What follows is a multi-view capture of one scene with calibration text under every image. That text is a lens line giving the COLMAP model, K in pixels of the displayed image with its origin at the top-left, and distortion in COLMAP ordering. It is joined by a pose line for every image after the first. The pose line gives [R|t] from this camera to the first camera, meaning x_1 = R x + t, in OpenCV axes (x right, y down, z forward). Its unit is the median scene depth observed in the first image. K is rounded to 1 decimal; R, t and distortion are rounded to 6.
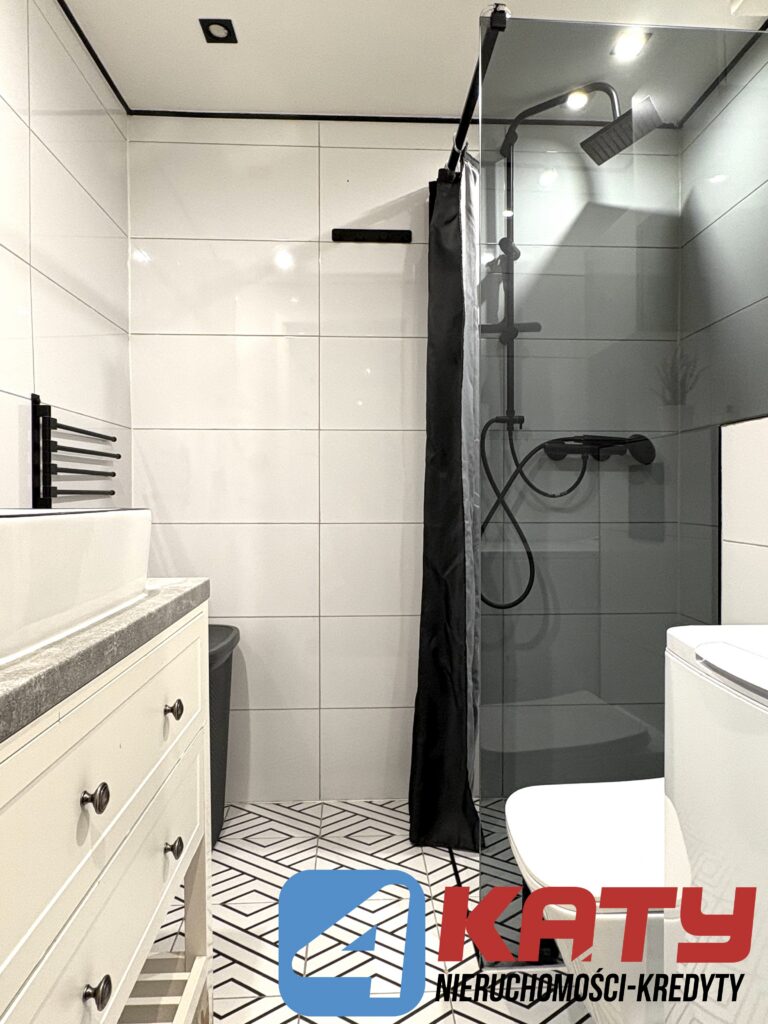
lens RADIAL K [[627.9, 0, 384.3], [0, 627.9, 506.9], [0, 0, 1]] dist [-0.002939, -0.001857]
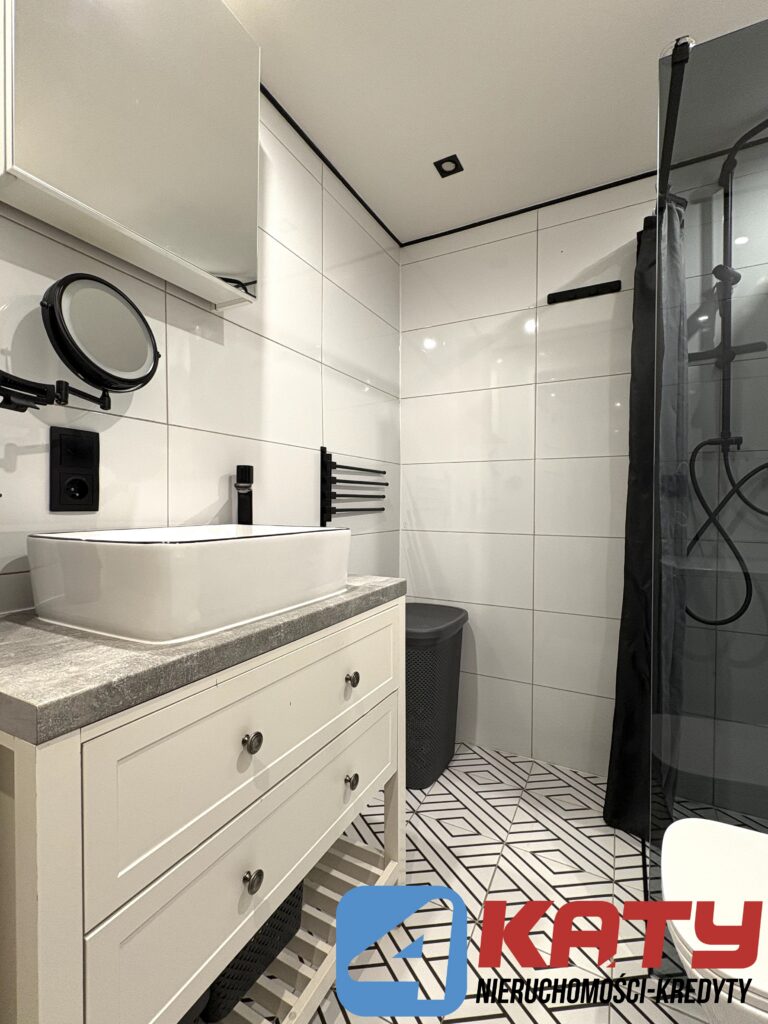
lens RADIAL K [[452.9, 0, 385.1], [0, 452.9, 510.3], [0, 0, 1]] dist [-0.001779, 0.000238]
pose [[0.864806, 0.012396, -0.501952, 0.097126], [-0.014128, 0.999900, 0.000352, -0.019420], [0.501907, 0.006788, 0.864895, 0.085826]]
